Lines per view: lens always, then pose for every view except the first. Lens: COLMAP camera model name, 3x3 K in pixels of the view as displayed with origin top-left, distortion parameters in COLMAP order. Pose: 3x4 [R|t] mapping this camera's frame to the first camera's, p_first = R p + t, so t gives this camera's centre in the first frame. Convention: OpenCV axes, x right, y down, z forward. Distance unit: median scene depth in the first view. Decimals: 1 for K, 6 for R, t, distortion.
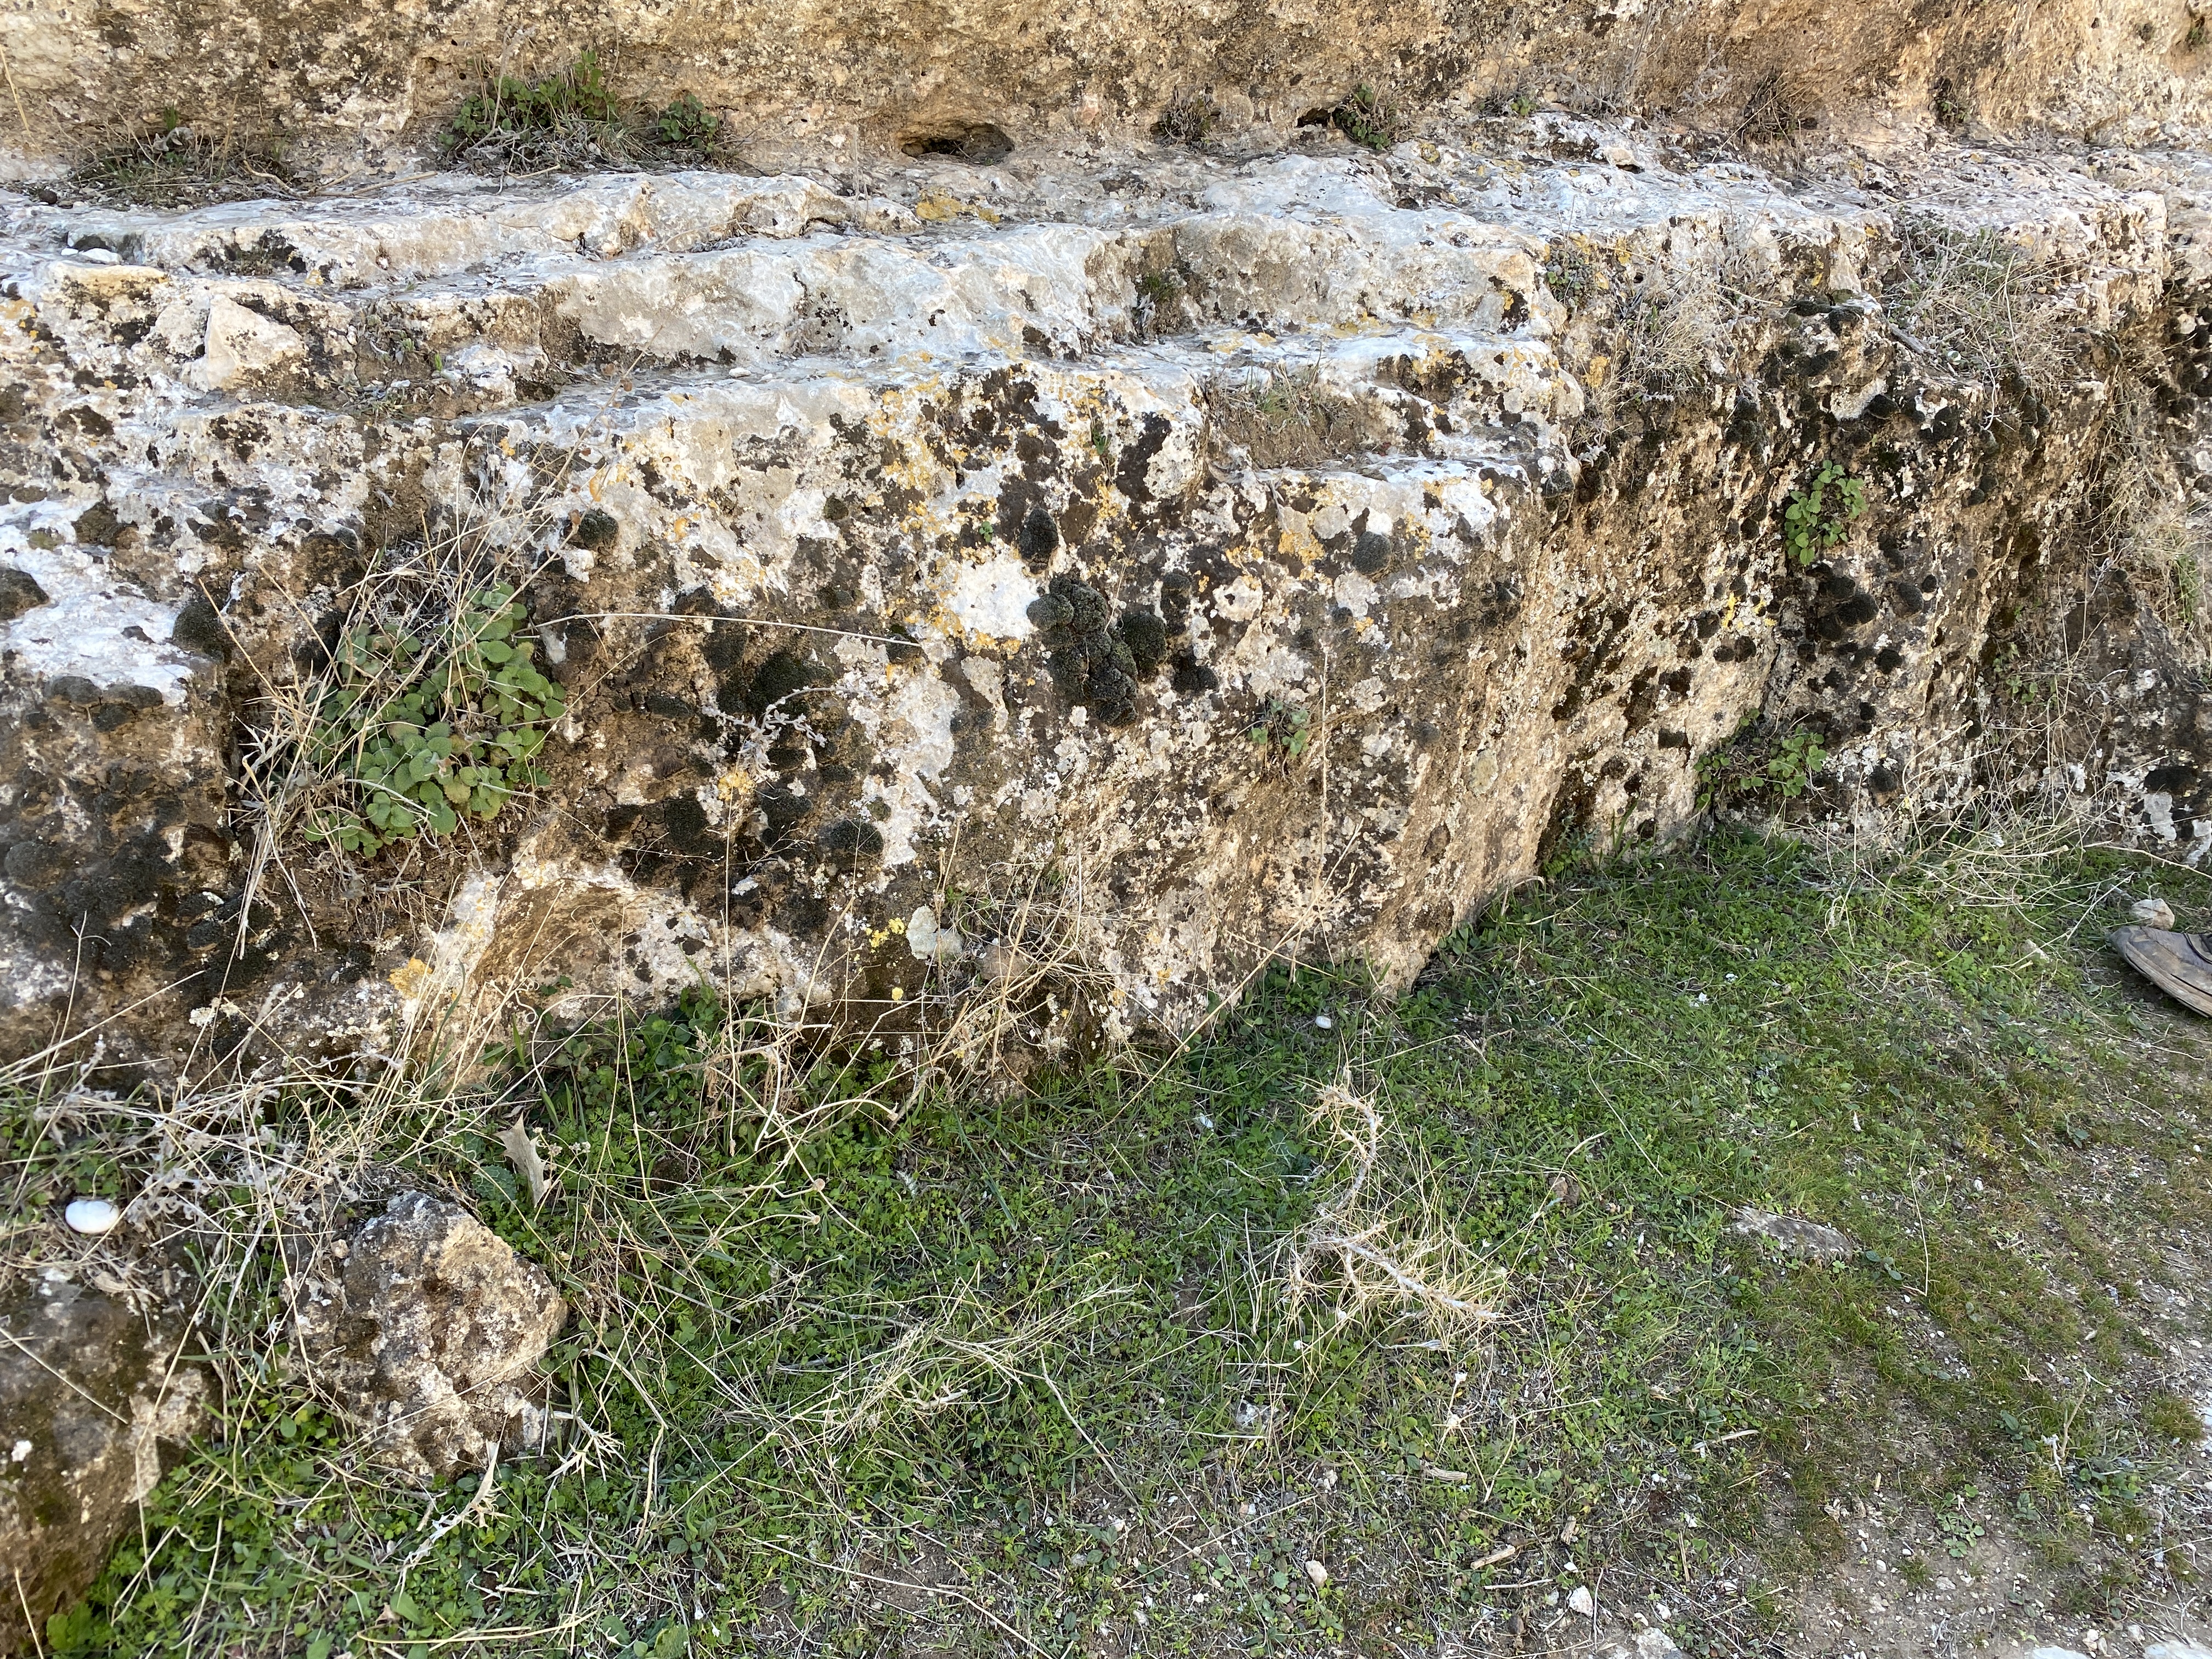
lens RADIAL K [[1693.0, 0, 1109.4], [0, 1693.0, 857.9], [0, 0, 1]] dist [0.010334, -0.008075]
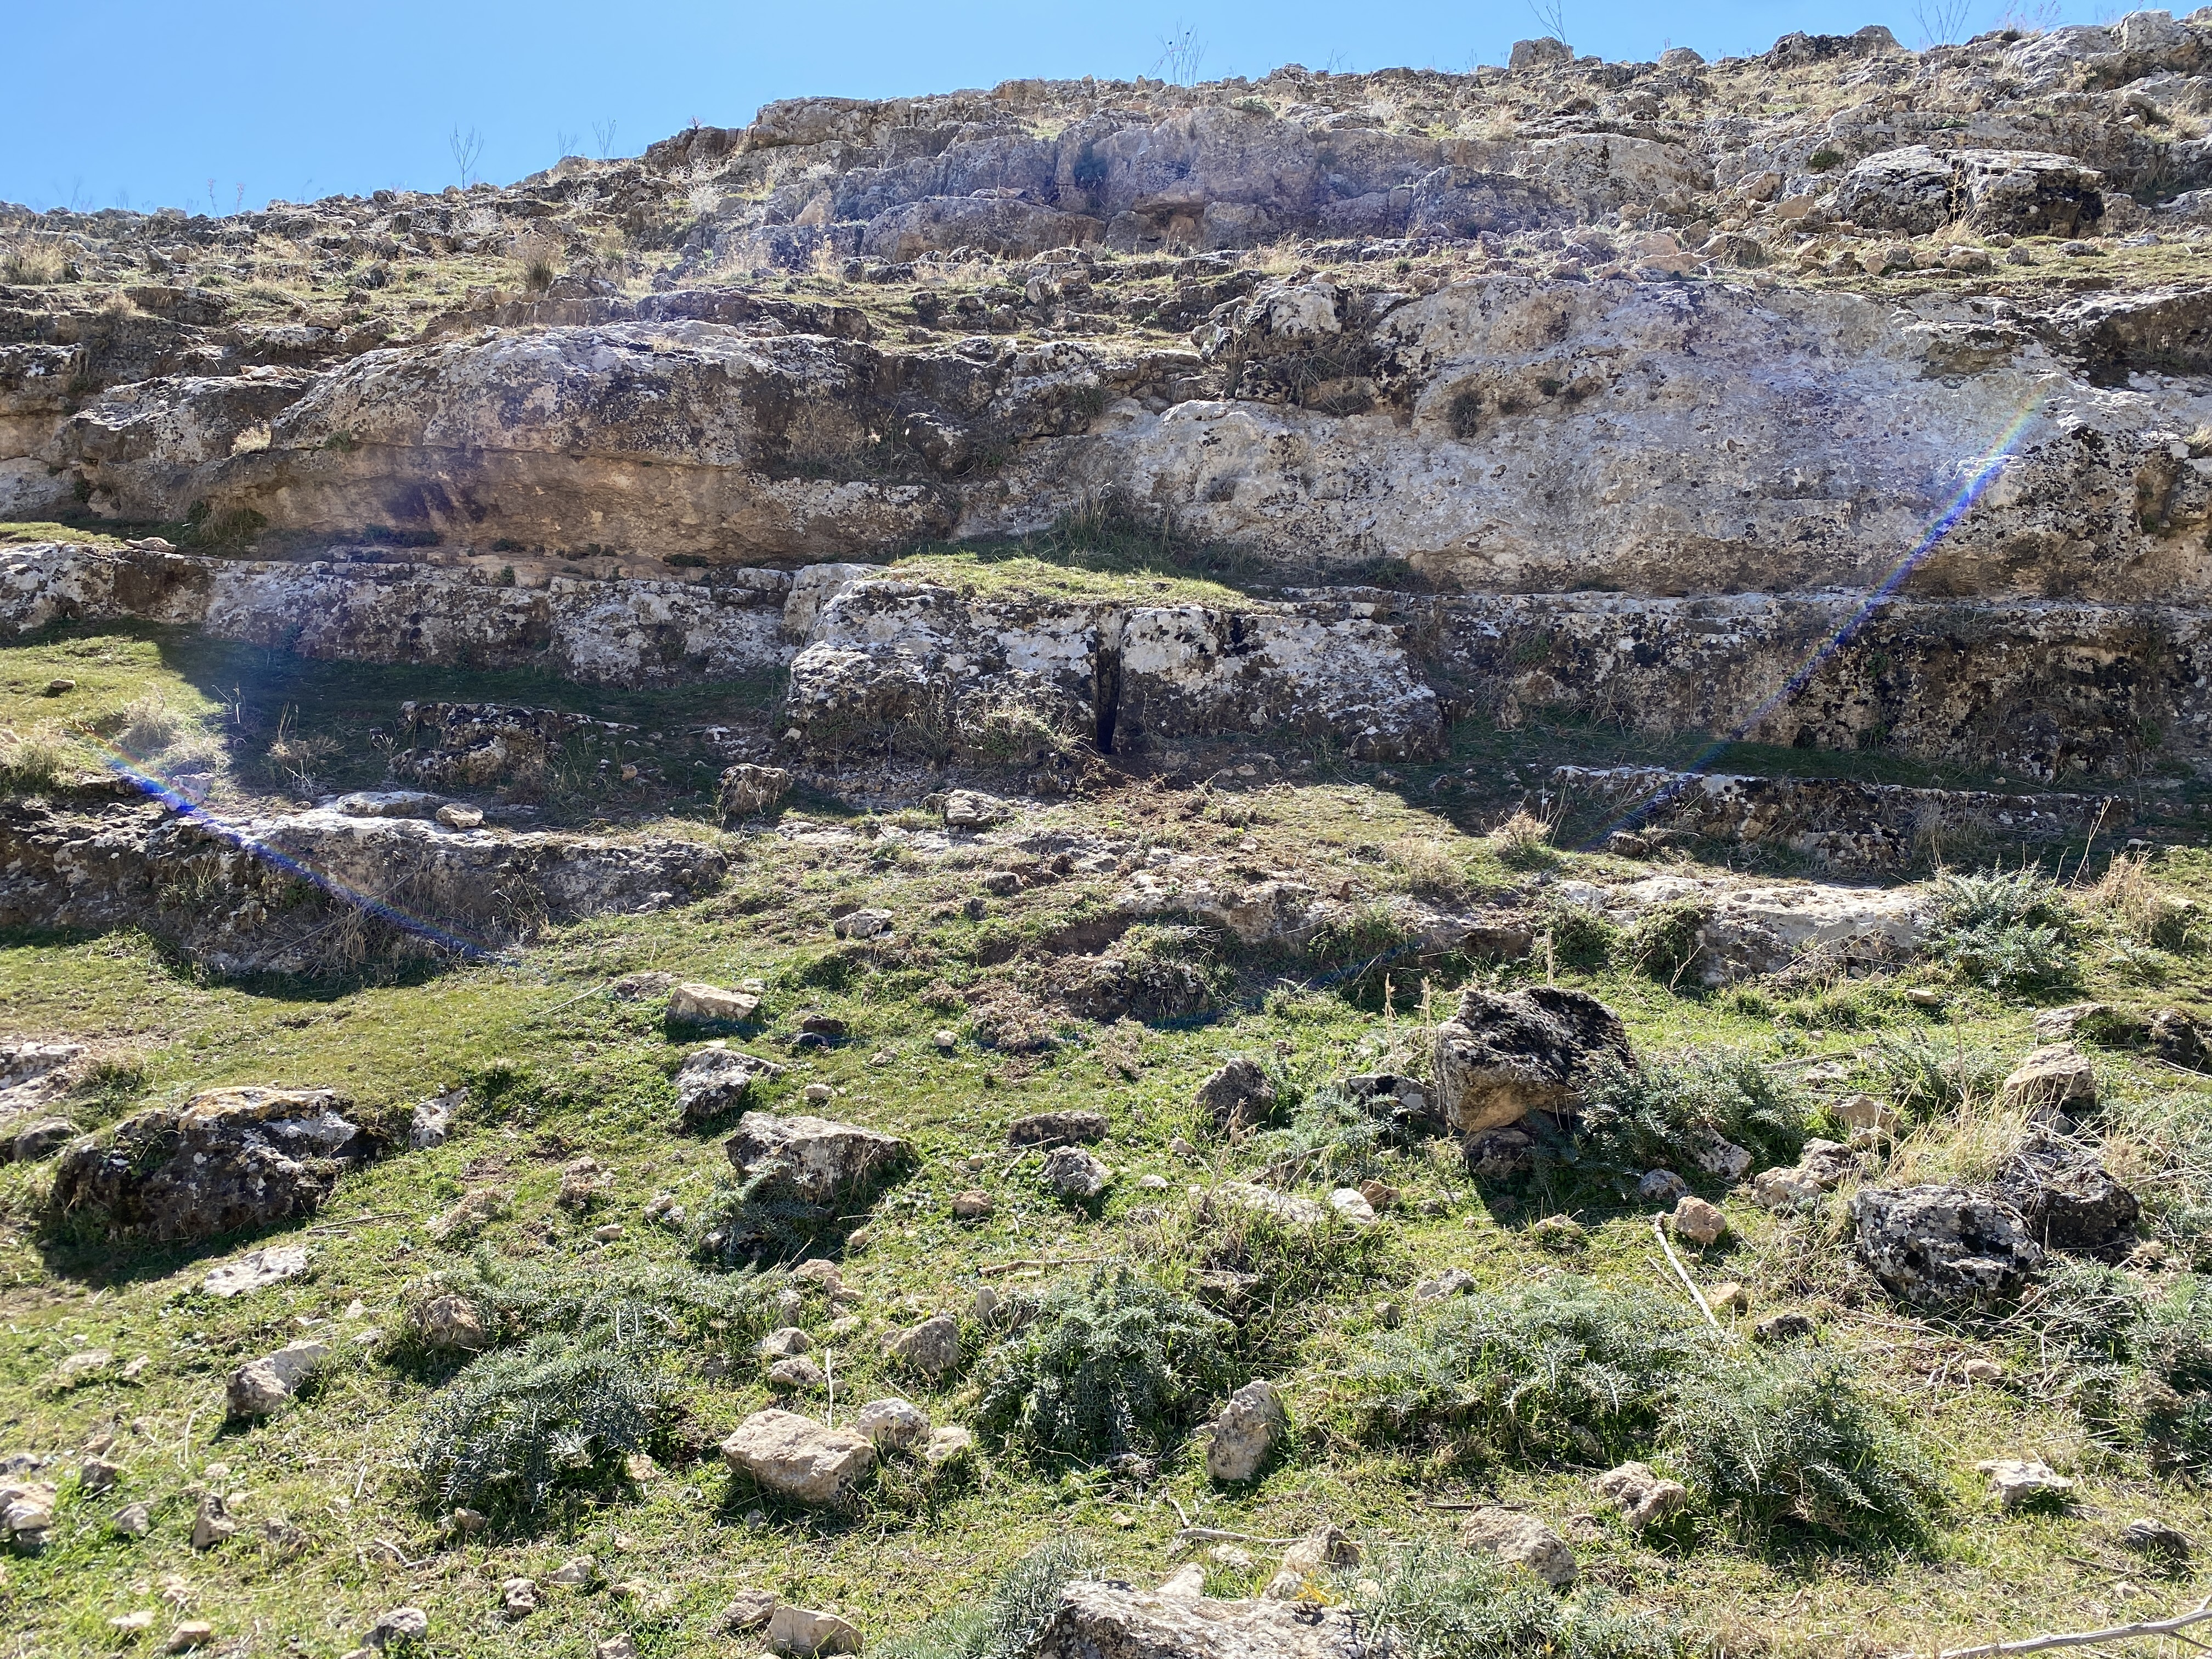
lens RADIAL K [[1649.9, 0, 1106.0], [0, 1649.9, 829.5], [0, 0, 1]] dist [0.106995, -0.176571]
pose [[0.692650, 0.031384, -0.720591, 3.369526], [-0.342480, 0.893556, -0.290284, 3.193989], [0.634778, 0.447853, 0.629670, -4.117546]]
